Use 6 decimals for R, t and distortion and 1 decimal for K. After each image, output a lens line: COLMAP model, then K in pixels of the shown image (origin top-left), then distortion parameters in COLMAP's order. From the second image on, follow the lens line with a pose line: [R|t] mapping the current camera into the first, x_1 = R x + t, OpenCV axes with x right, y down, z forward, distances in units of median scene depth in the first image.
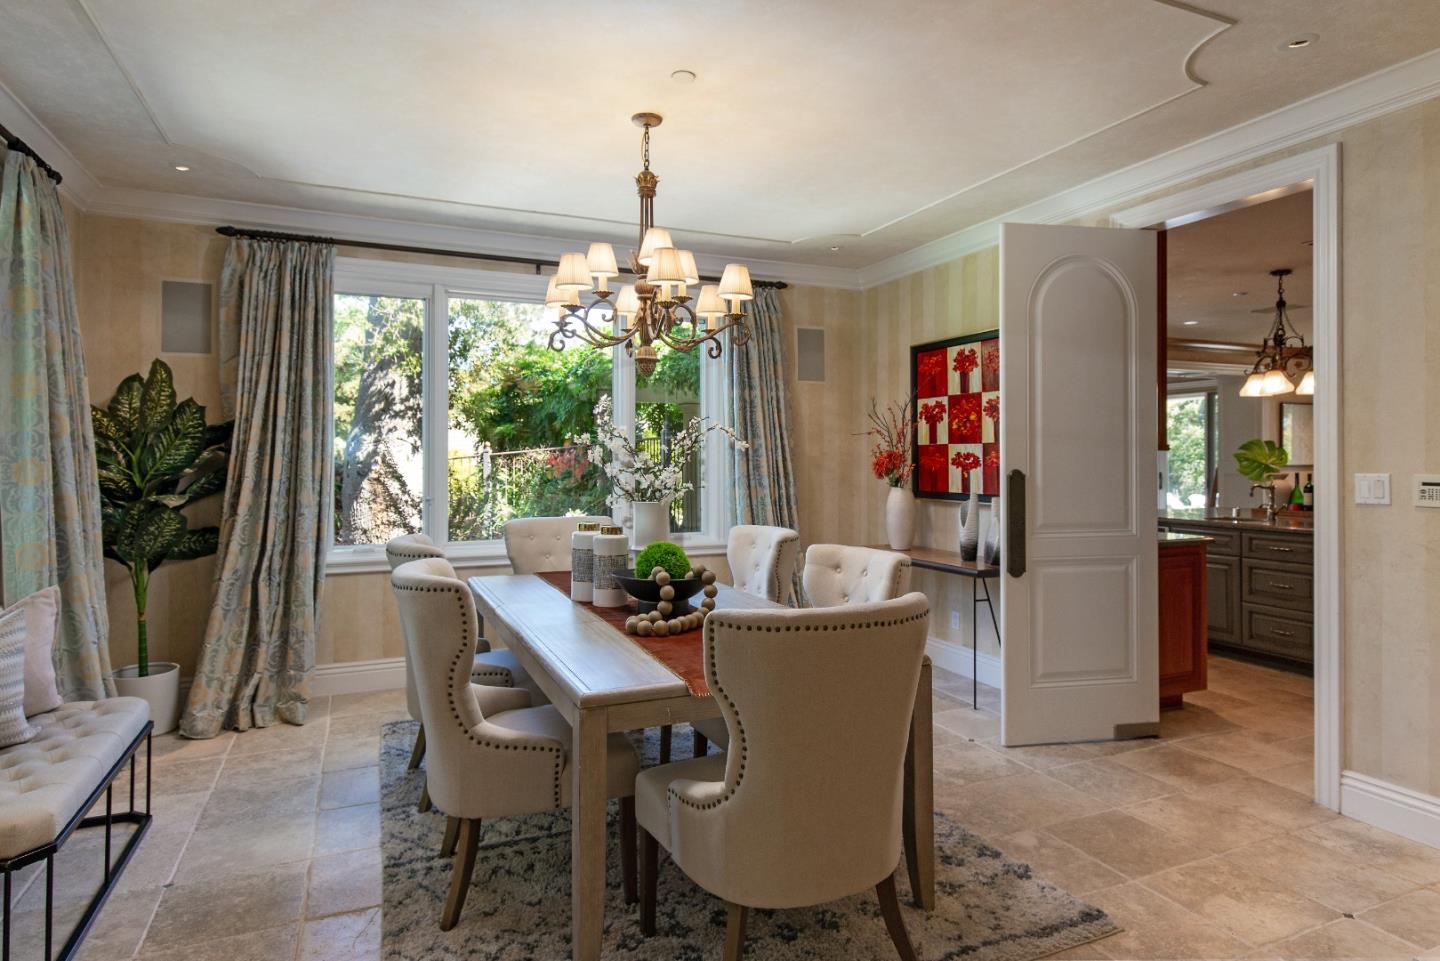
lens RADIAL K [[803.2, 0, 716.7], [0, 803.2, 454.7], [0, 0, 1]] dist [0.005494, -0.000747]
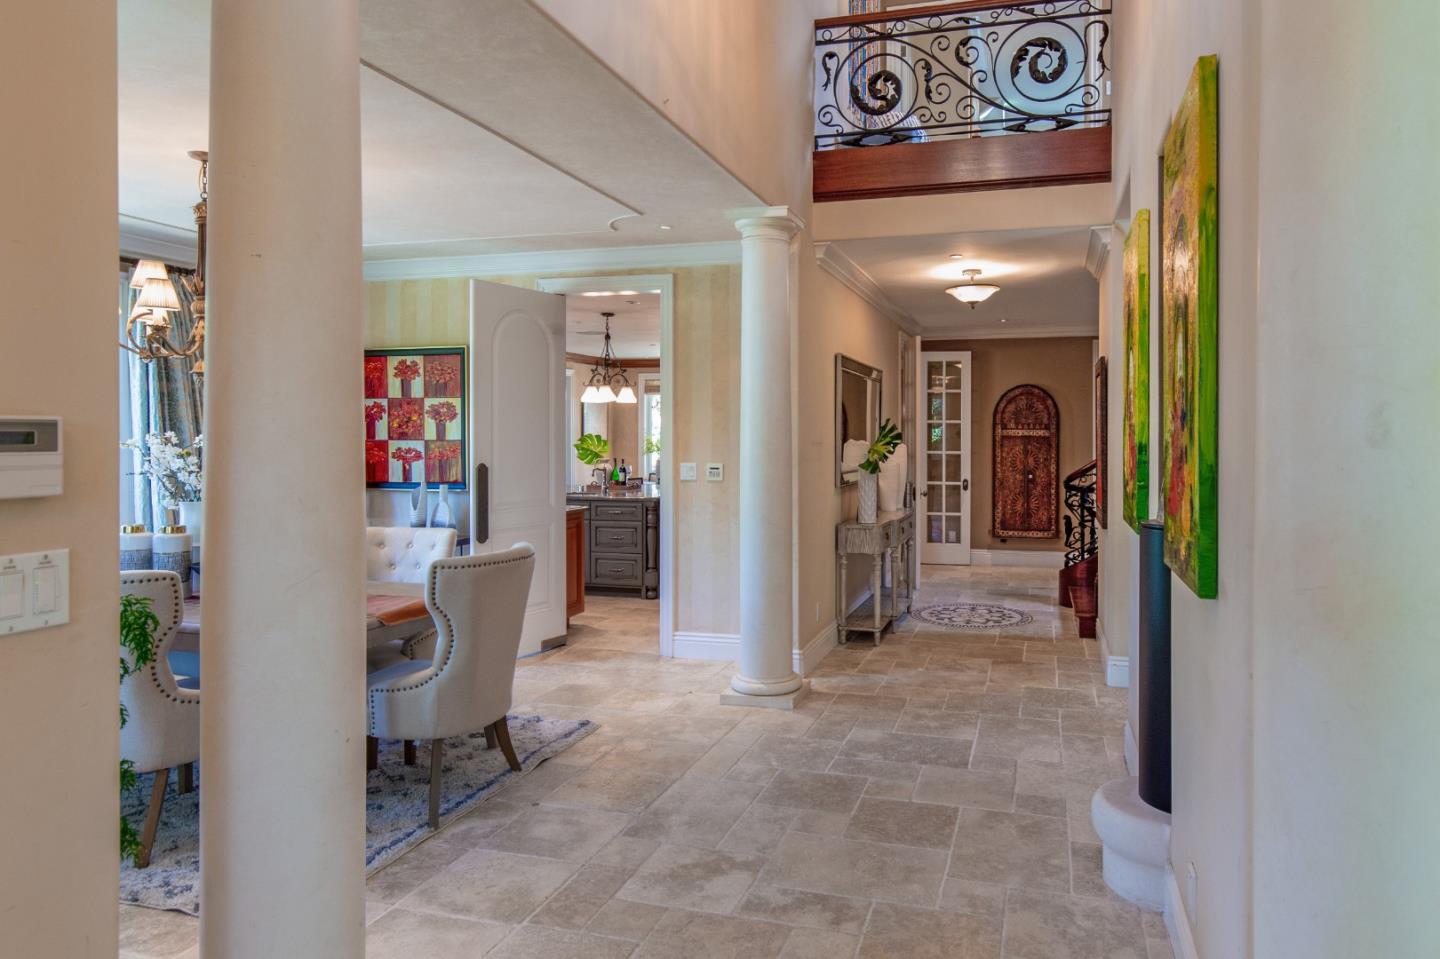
lens RADIAL K [[803.2, 0, 716.7], [0, 803.2, 453.7], [0, 0, 1]] dist [0.005494, -0.000747]
pose [[0.705398, -0.012881, 0.708694, -0.212710], [0.000278, 0.999840, 0.017896, -0.015338], [-0.708811, -0.012427, 0.705289, -0.159621]]
